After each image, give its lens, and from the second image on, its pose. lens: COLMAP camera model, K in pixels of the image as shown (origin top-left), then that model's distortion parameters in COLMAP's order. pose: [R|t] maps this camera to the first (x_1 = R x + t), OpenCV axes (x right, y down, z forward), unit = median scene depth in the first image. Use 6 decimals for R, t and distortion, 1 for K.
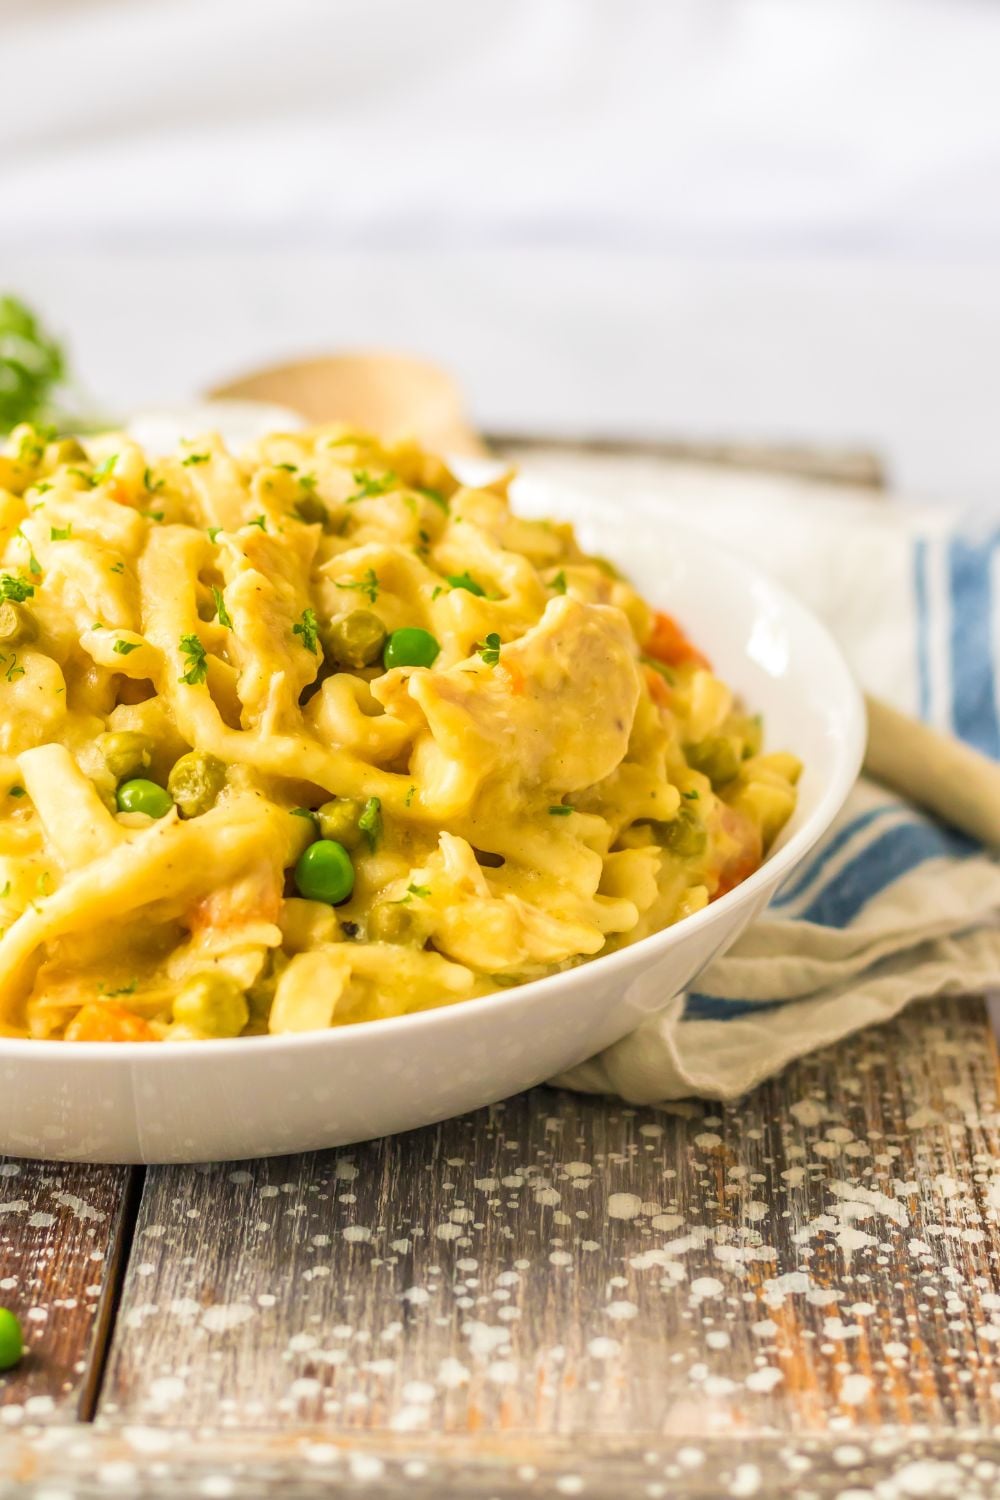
lens RADIAL K [[3856.3, 0, 499.6], [0, 3856.3, 753.3], [0, 0, 1]] dist [-0.116185, 0.000000]
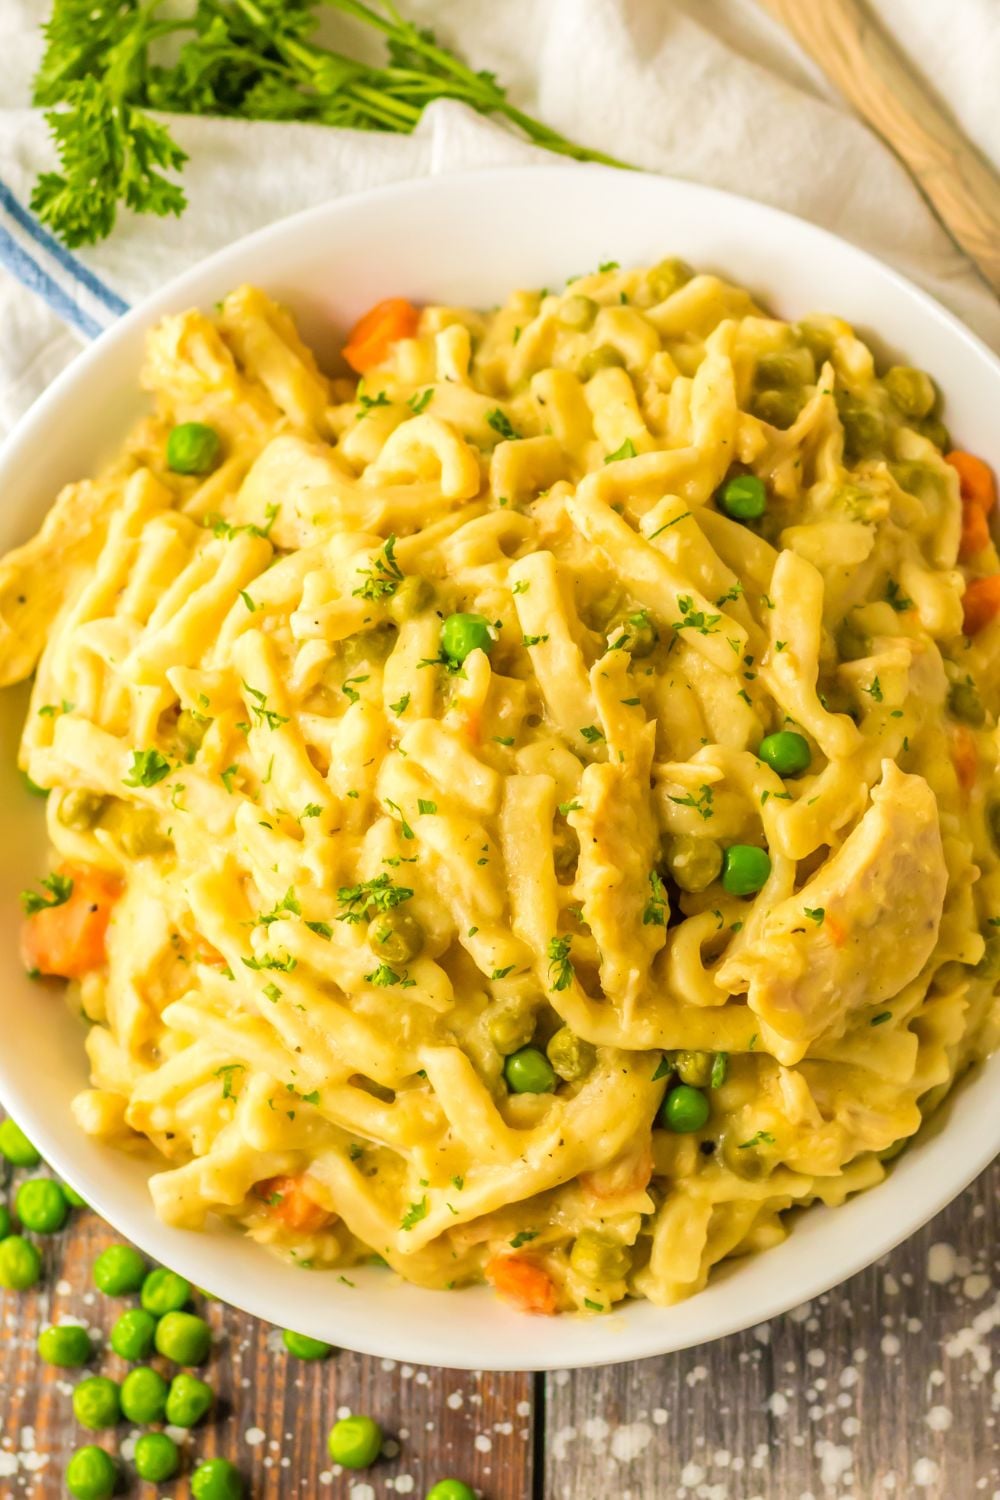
lens RADIAL K [[5452.9, 0, 552.8], [0, 5452.9, 550.9], [0, 0, 1]] dist [-0.110865, 0.000000]
pose [[0.997250, -0.031171, -0.067241, 0.032899], [0.069174, 0.717182, 0.693444, -1.271685], [0.026609, -0.696188, 0.717366, -0.090372]]
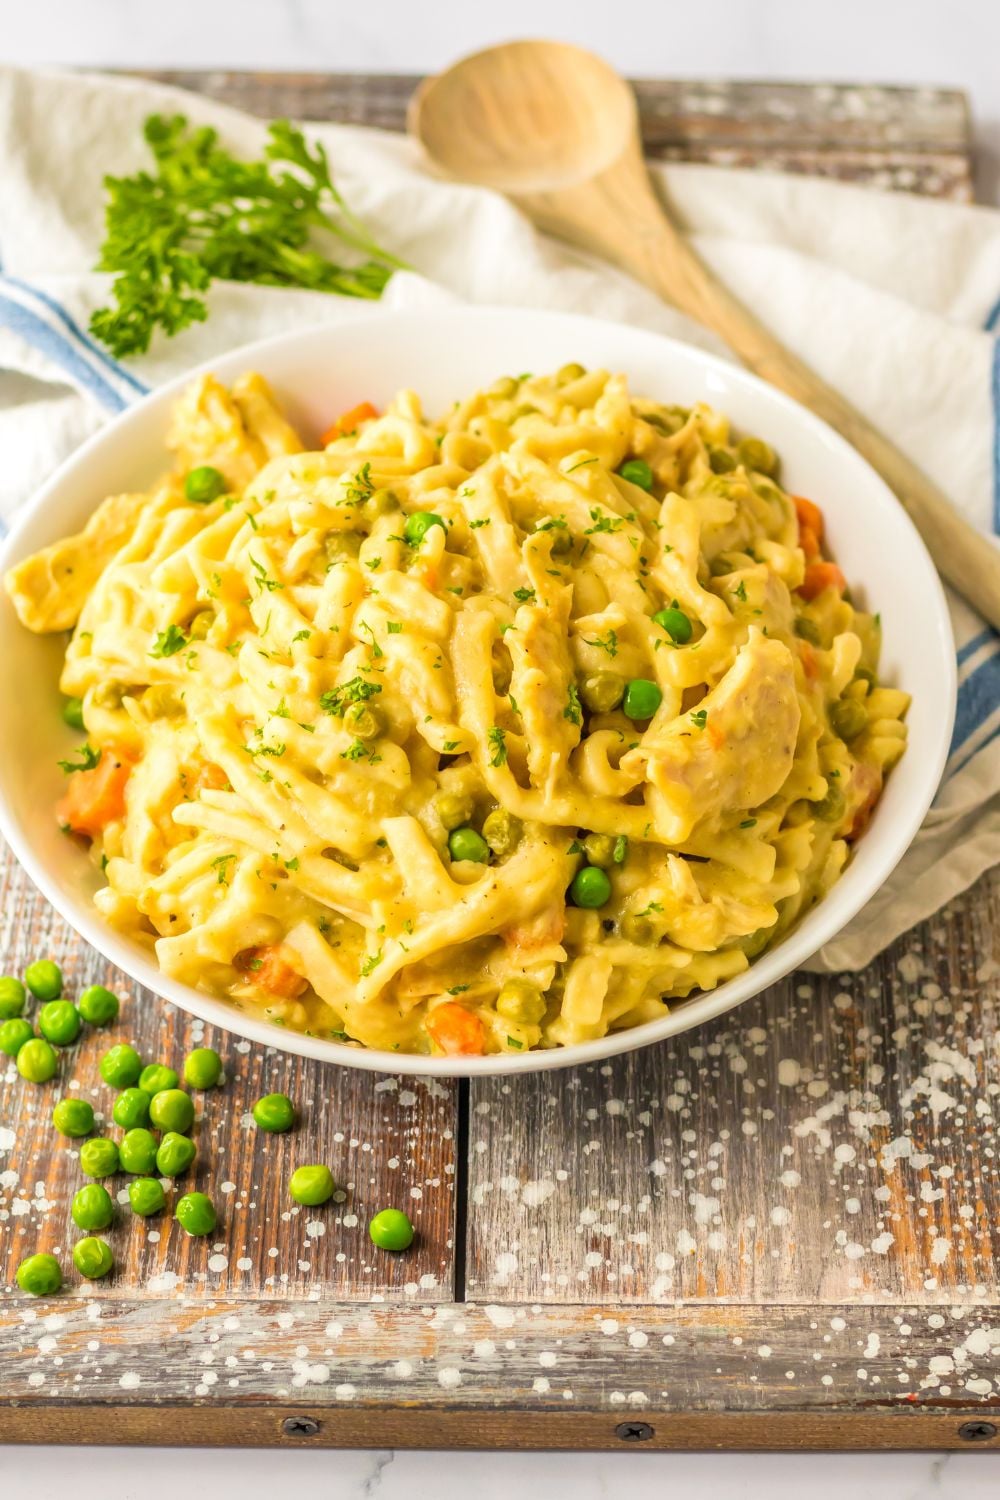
lens RADIAL K [[3856.3, 0, 438.6], [0, 3856.3, 753.8], [0, 0, 1]] dist [-0.116185, 0.000000]
pose [[0.999538, -0.016803, -0.025337, -0.065857], [0.026108, 0.901449, 0.432098, -0.662302], [0.015580, -0.432559, 0.901471, -0.318711]]
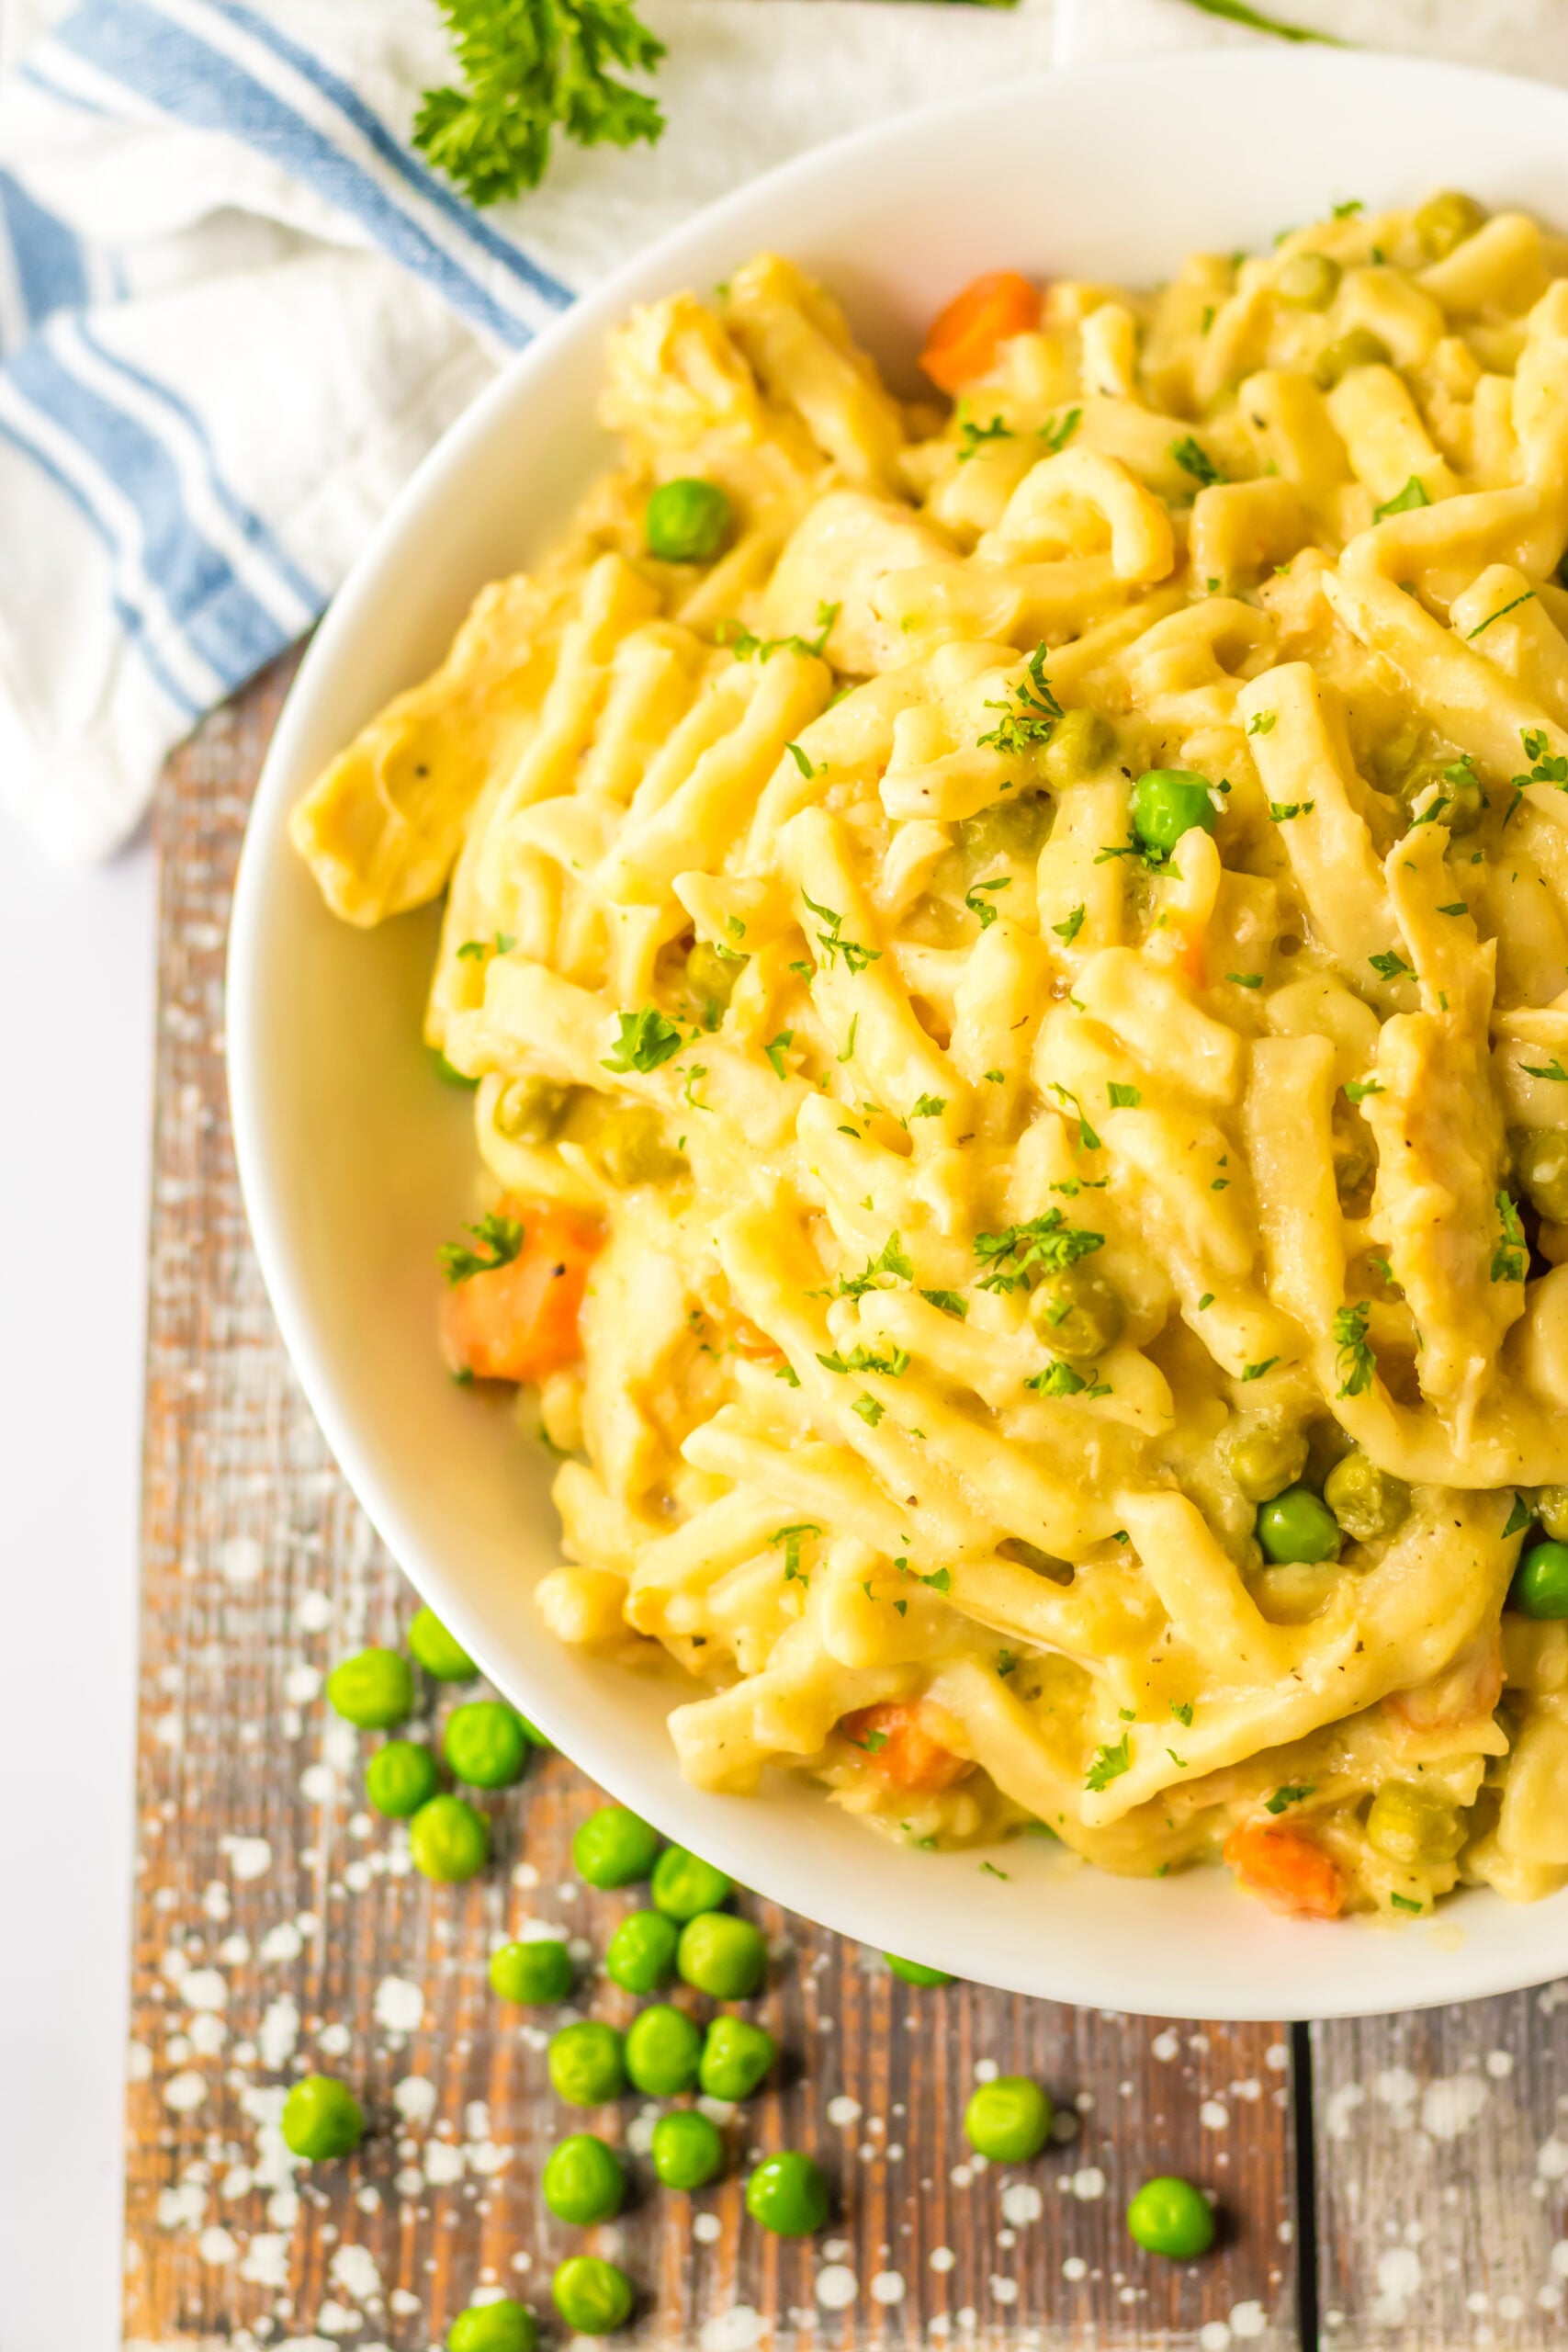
lens RADIAL K [[5763.2, 0, 750.2], [0, 5763.2, 1122.6], [0, 0, 1]] dist [-0.120361, 0.000000]
pose [[0.994189, -0.054347, -0.092925, -0.090442], [0.105384, 0.667546, 0.737073, -0.840154], [0.021974, -0.742582, 0.669395, 0.341802]]
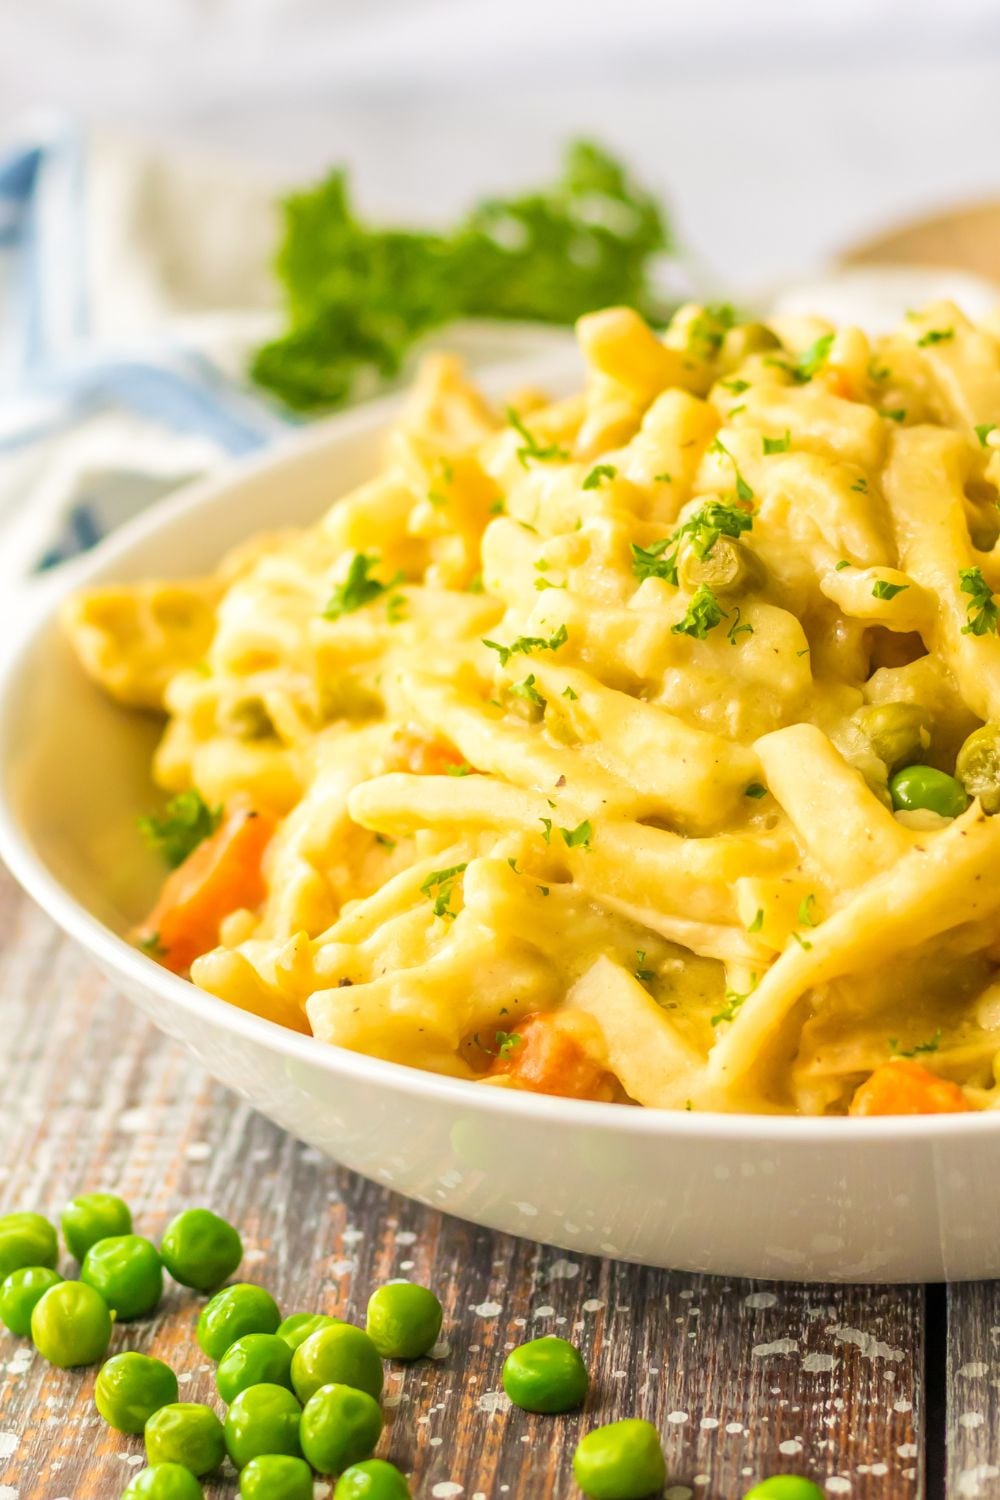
lens RADIAL K [[5452.9, 0, 499.6], [0, 5452.9, 752.4], [0, 0, 1]] dist [-0.110865, 0.000000]
pose [[0.994861, -0.052476, -0.086585, -0.083265], [0.051858, 0.998611, -0.009368, 0.009934], [0.086956, 0.004829, 0.996200, -0.057095]]
